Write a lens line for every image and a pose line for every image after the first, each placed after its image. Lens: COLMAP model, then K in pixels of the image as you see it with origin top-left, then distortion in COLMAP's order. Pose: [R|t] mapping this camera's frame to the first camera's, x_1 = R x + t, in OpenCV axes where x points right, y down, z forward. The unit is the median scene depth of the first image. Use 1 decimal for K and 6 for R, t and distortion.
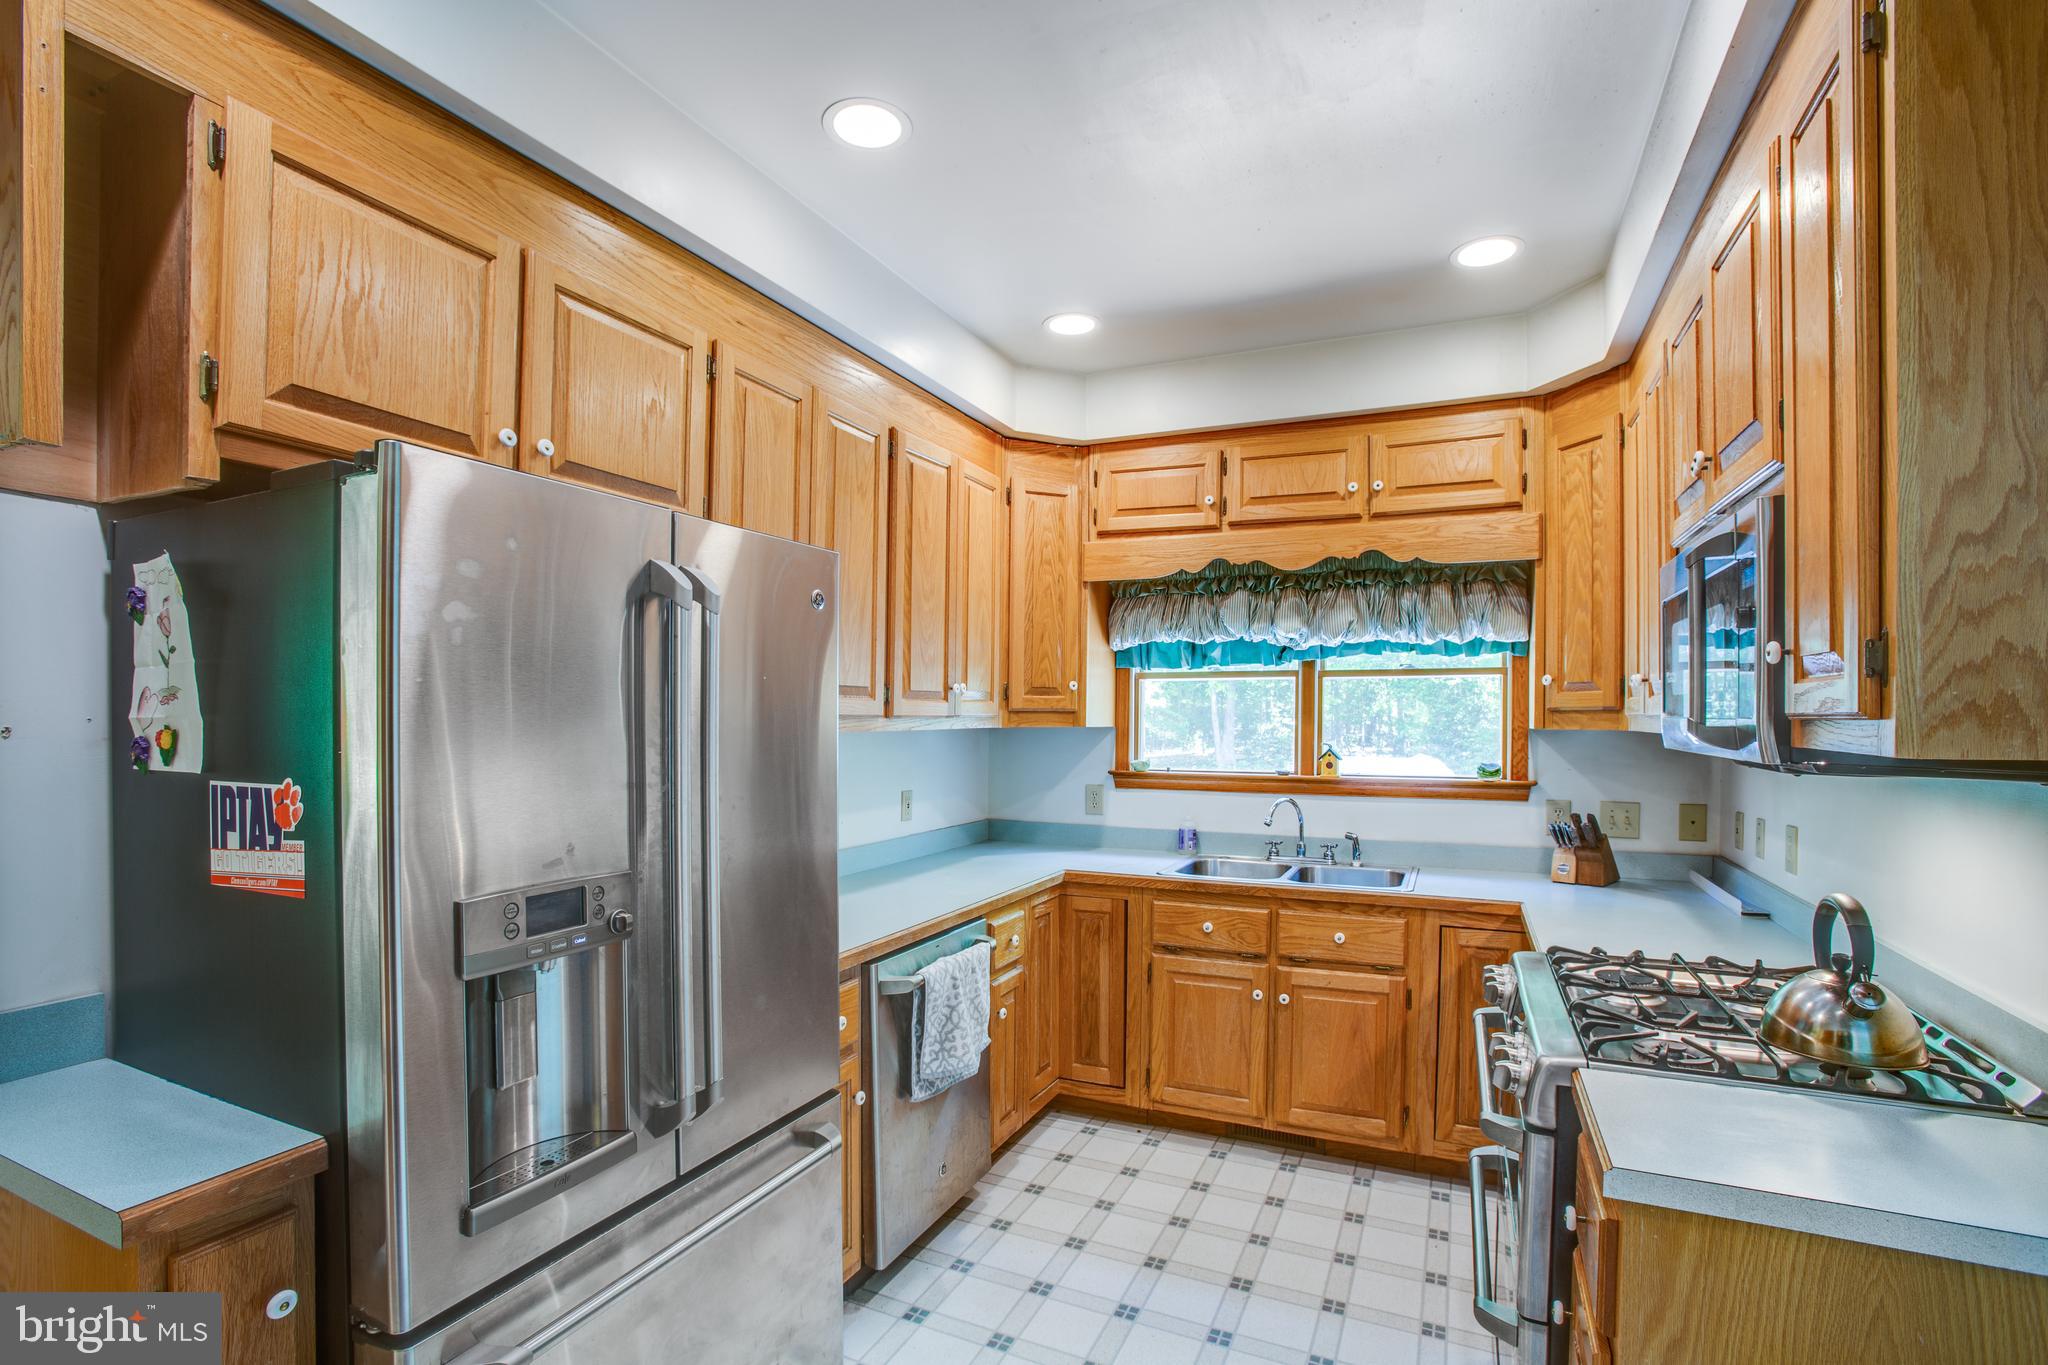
lens RADIAL K [[986.4, 0, 1020.3], [0, 986.4, 725.0], [0, 0, 1]] dist [-0.086290, 0.038214]
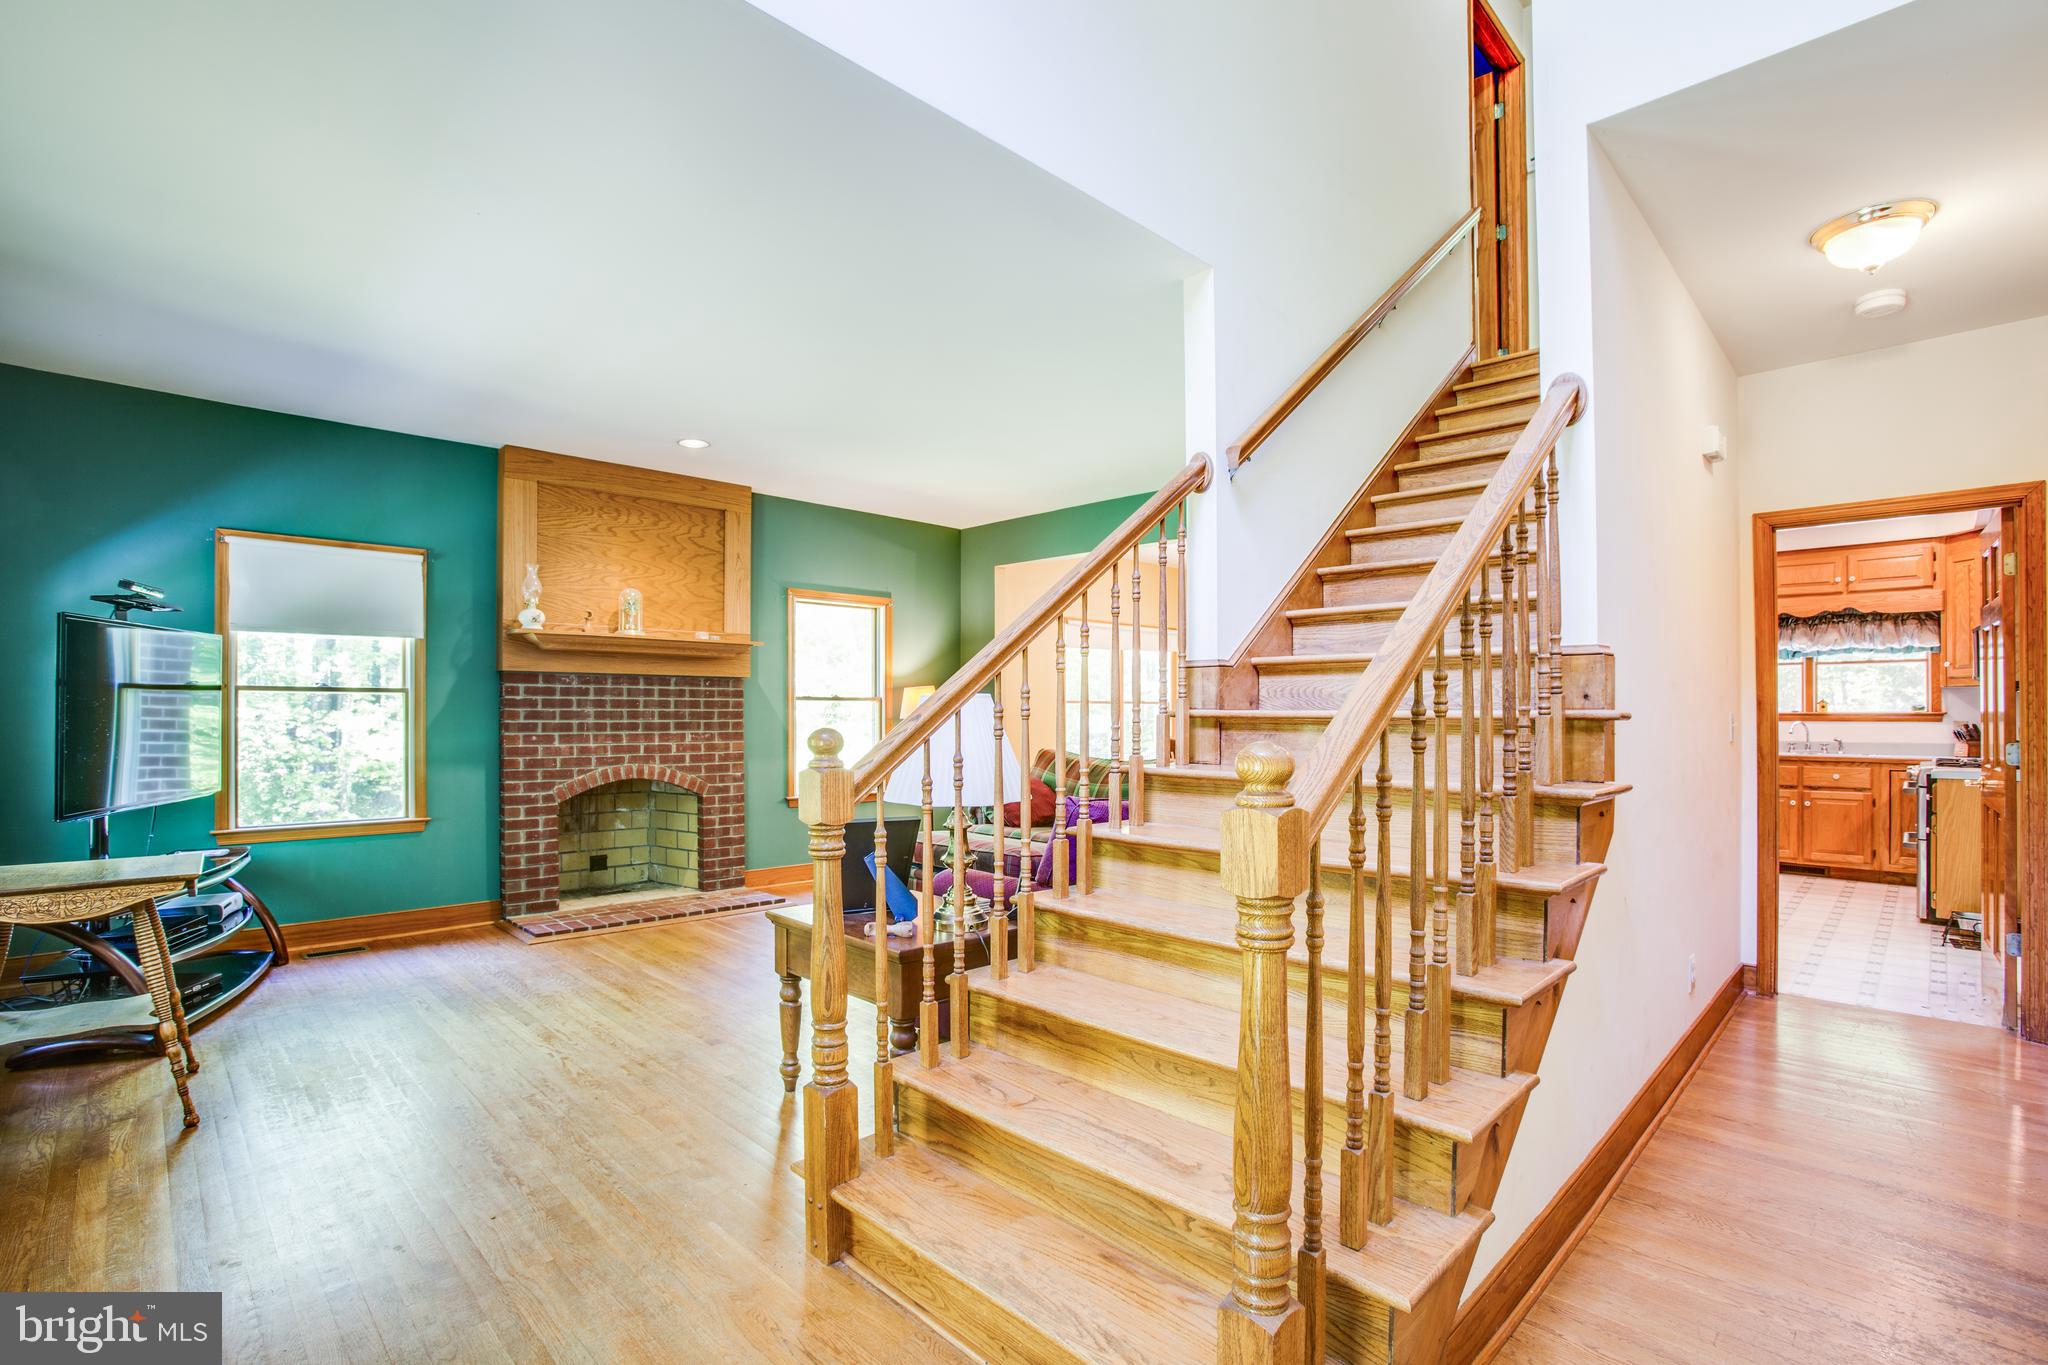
lens RADIAL K [[930.3, 0, 1024.4], [0, 930.3, 707.2], [0, 0, 1]] dist [-0.018149, -0.000066]
pose [[0.936335, -0.012475, -0.350885, -0.751783], [0.010054, 0.999911, -0.008721, 0.051916], [0.350963, 0.004638, 0.936378, -1.817151]]
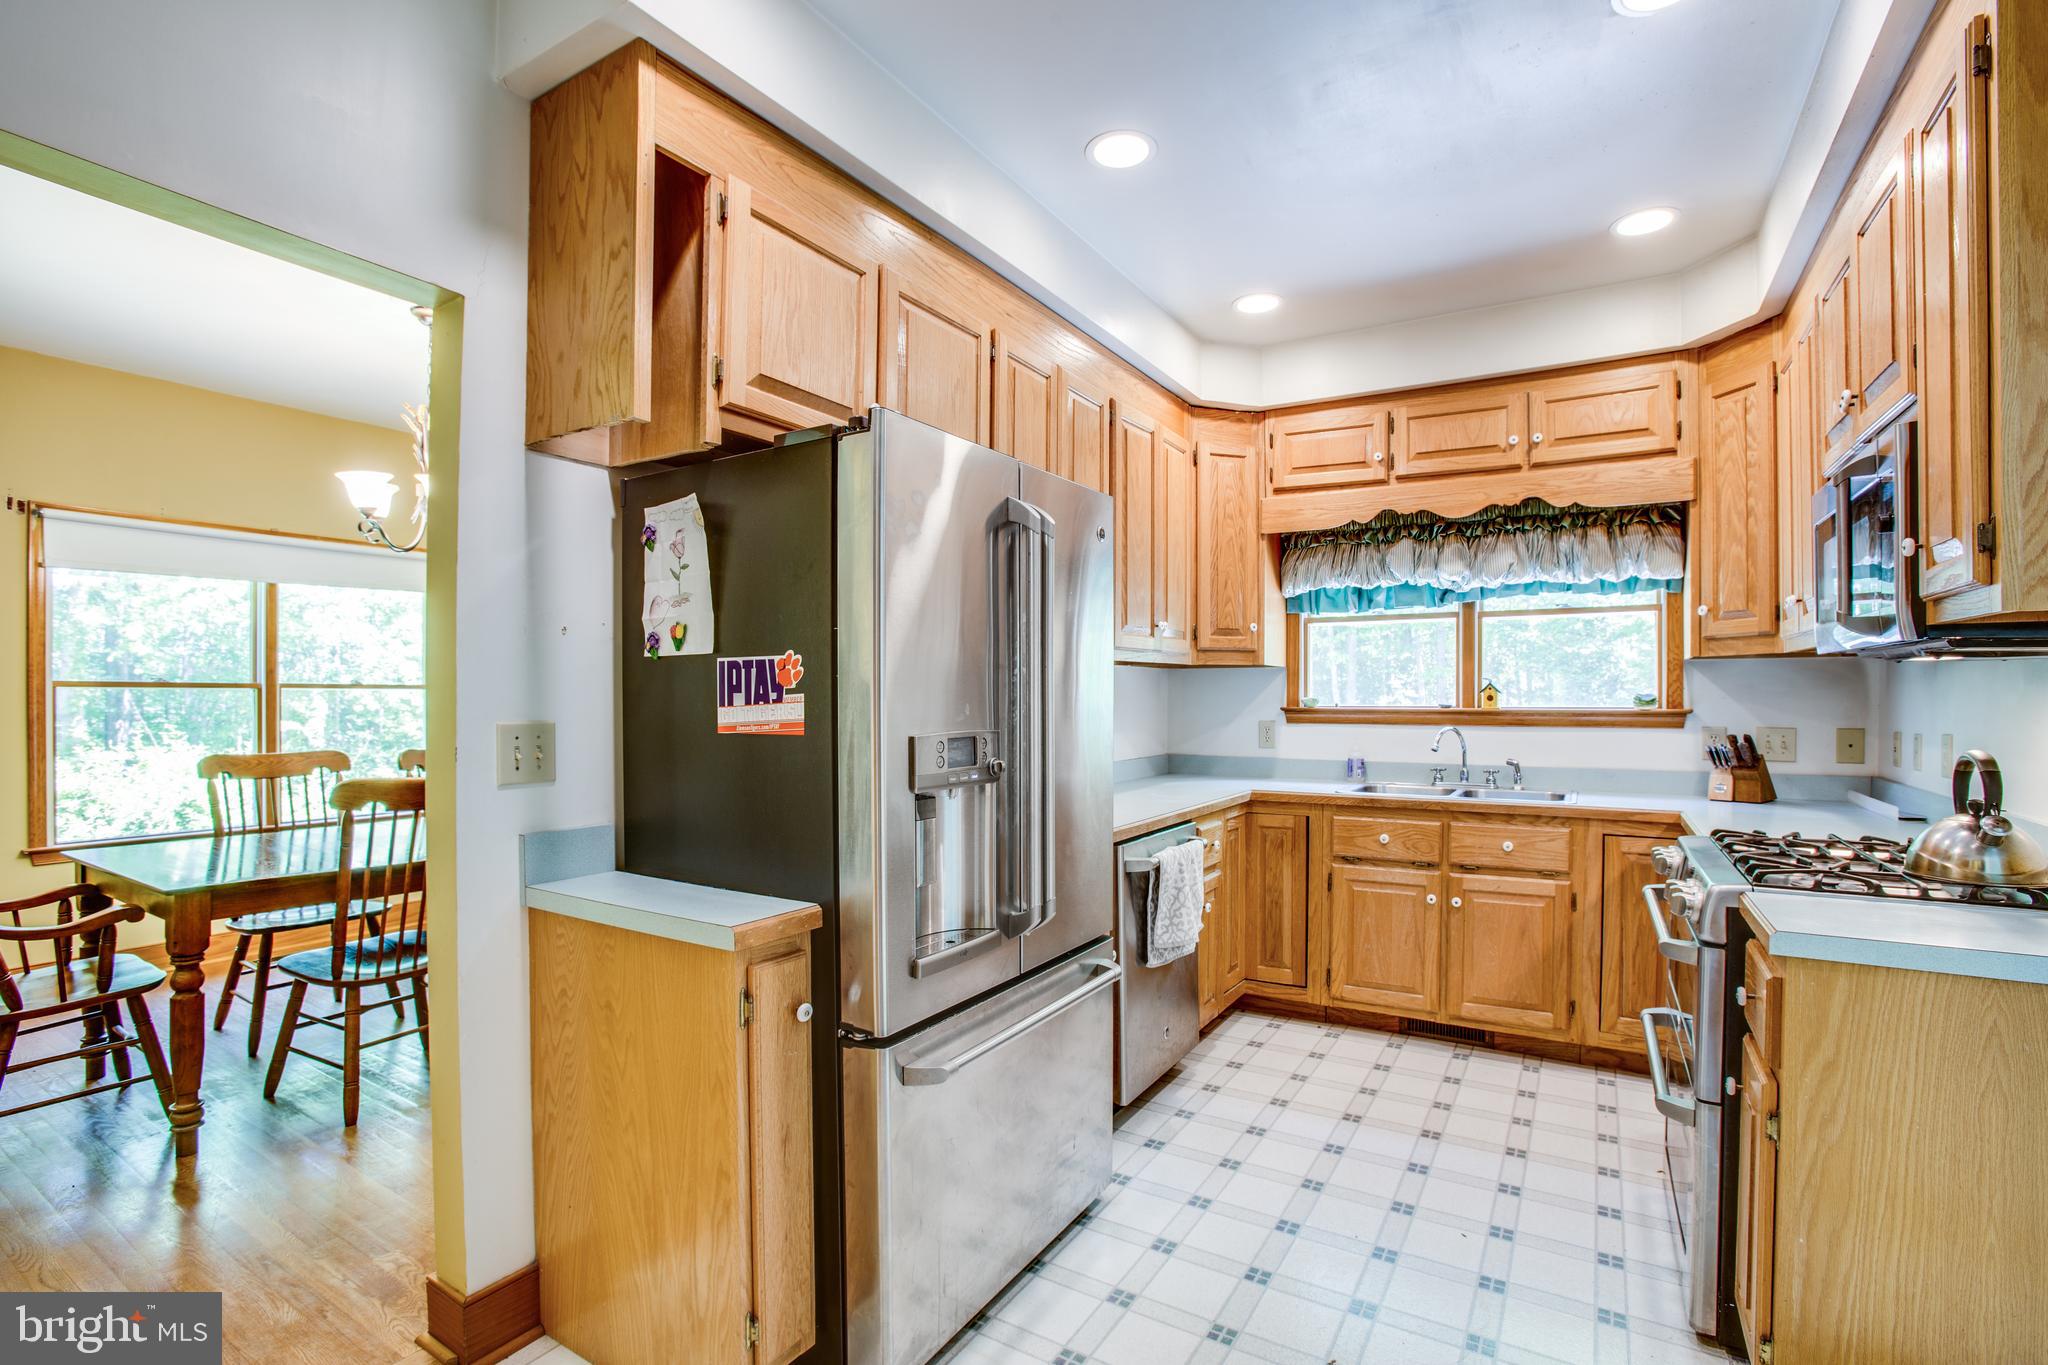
lens RADIAL K [[983.1, 0, 1030.7], [0, 983.1, 703.6], [0, 0, 1]] dist [-0.075592, 0.029495]
pose [[0.994368, -0.009100, -0.105590, -0.097572], [0.009384, 0.999954, 0.002195, 0.050209], [0.105565, -0.003173, 0.994407, -0.152922]]
